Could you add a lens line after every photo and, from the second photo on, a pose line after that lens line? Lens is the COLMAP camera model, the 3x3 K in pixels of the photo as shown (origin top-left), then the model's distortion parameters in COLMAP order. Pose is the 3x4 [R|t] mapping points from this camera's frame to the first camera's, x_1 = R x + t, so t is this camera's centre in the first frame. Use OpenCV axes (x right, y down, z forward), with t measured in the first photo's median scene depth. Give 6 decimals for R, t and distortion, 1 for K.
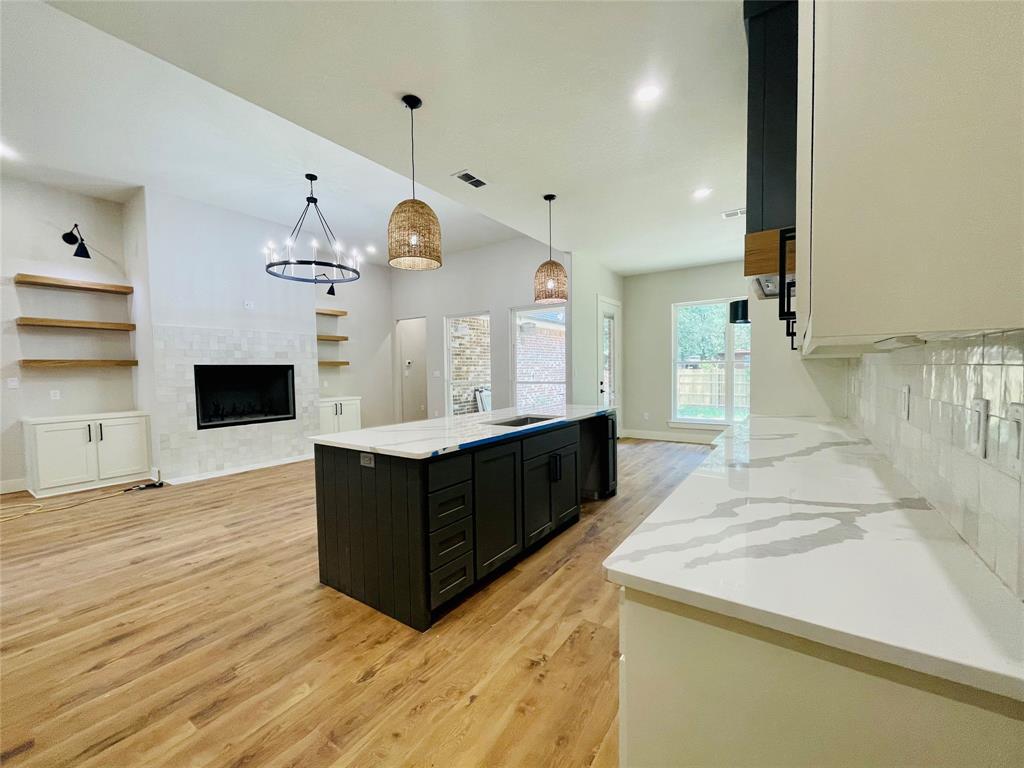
lens RADIAL K [[413.2, 0, 509.4], [0, 413.2, 389.1], [0, 0, 1]] dist [-0.001104, 0.000815]
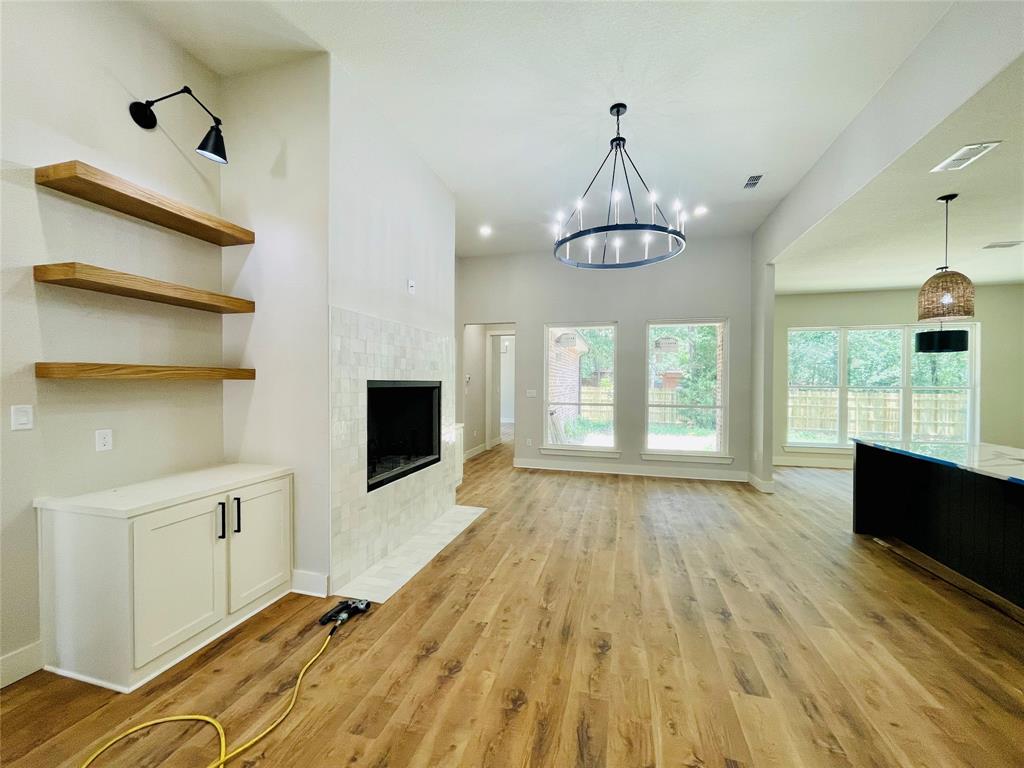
lens RADIAL K [[413.2, 0, 512.0], [0, 413.2, 387.6], [0, 0, 1]] dist [-0.001104, 0.000815]
pose [[0.941183, 0.017343, 0.337452, -0.867530], [-0.005475, 0.999334, -0.036088, -0.032078], [-0.337853, 0.032118, 0.940651, 0.436370]]
